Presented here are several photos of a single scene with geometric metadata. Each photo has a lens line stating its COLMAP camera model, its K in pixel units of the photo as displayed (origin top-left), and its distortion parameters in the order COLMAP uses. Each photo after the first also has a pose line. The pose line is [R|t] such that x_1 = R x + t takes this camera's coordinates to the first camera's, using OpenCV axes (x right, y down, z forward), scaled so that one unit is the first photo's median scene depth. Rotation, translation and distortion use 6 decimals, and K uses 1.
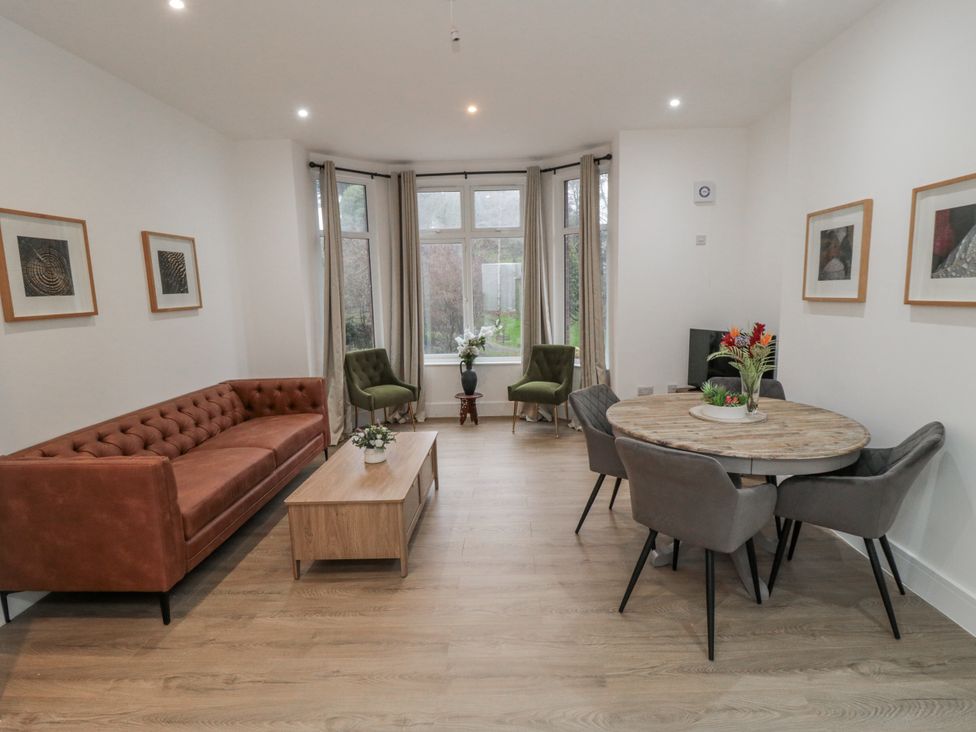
lens RADIAL K [[509.6, 0, 490.9], [0, 509.6, 364.7], [0, 0, 1]] dist [-0.006148, -0.009263]
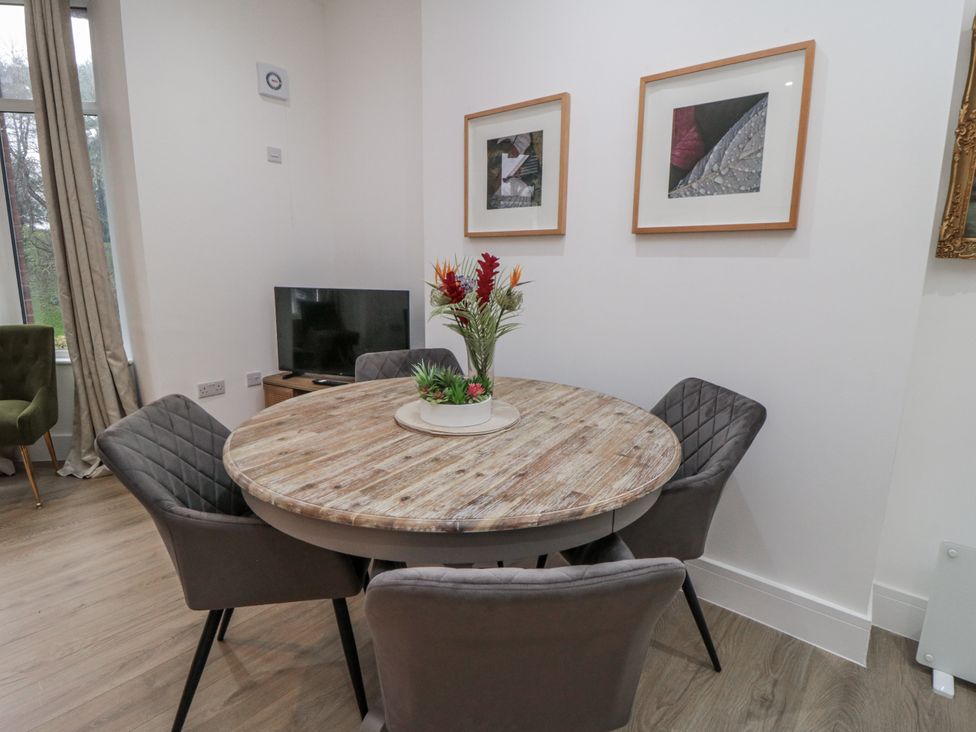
lens RADIAL K [[509.6, 0, 502.8], [0, 509.6, 361.3], [0, 0, 1]] dist [-0.006148, -0.009263]
pose [[0.599822, -0.114806, 0.791854, 0.049527], [0.083995, 0.993219, 0.080375, -0.003528], [-0.795712, 0.018301, 0.605398, 0.587523]]
